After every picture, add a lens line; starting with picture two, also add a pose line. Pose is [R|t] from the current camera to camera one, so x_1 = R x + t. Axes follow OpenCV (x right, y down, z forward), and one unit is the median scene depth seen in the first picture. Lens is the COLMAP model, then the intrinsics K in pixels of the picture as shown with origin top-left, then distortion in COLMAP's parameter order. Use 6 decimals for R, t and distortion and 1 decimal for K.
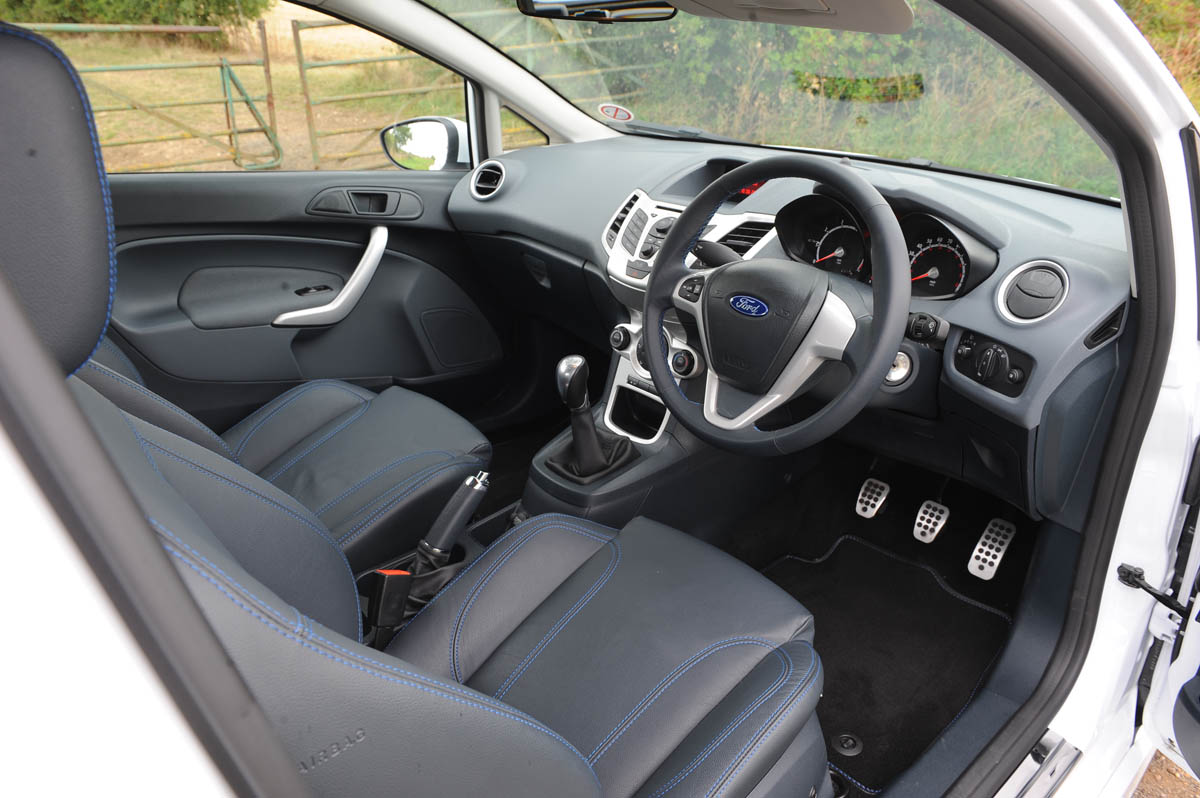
lens RADIAL K [[896.2, 0, 600.0], [0, 896.2, 399.0], [0, 0, 1]] dist [0.000092, 0.000004]
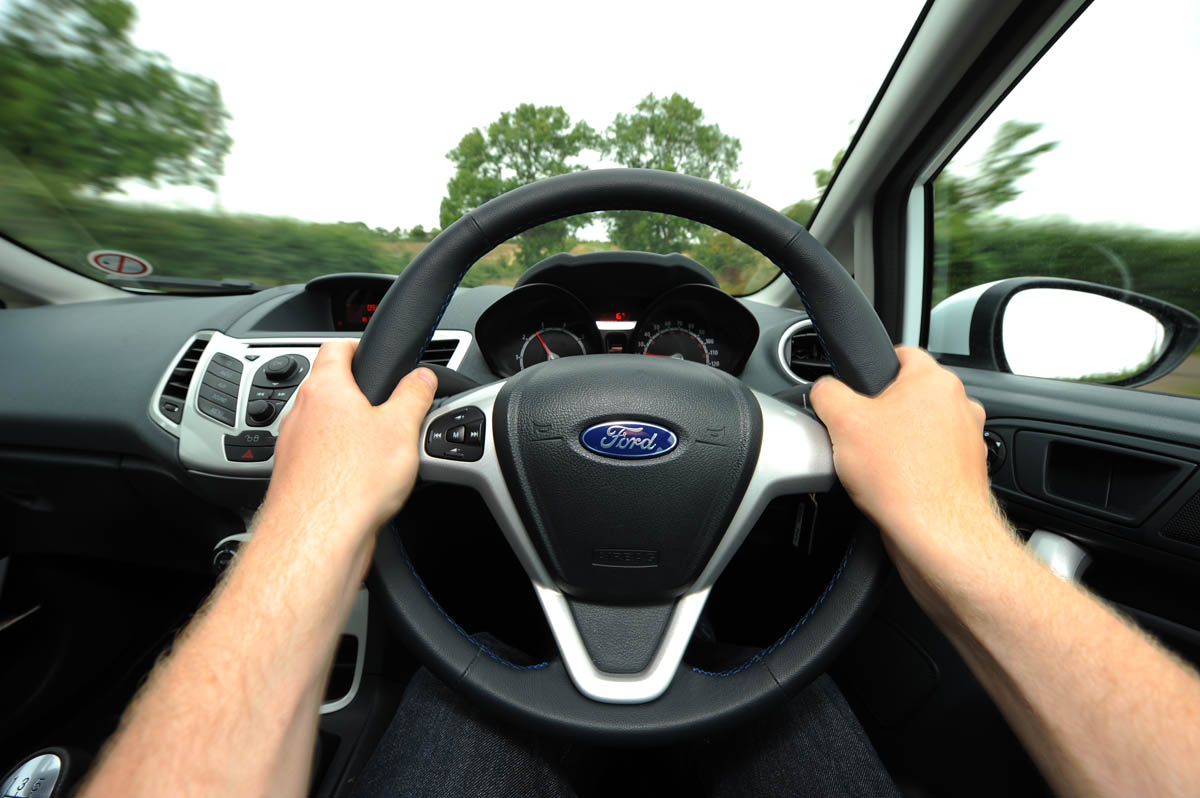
lens RADIAL K [[444.8, 0, 600.0], [0, 444.8, 399.0], [0, 0, 1]] dist [-0.036281, -0.000042]
pose [[0.638896, -0.200362, 0.742743, -0.016222], [0.302317, 0.953203, -0.002913, -0.099463], [-0.707402, 0.226404, 0.669570, 0.612101]]
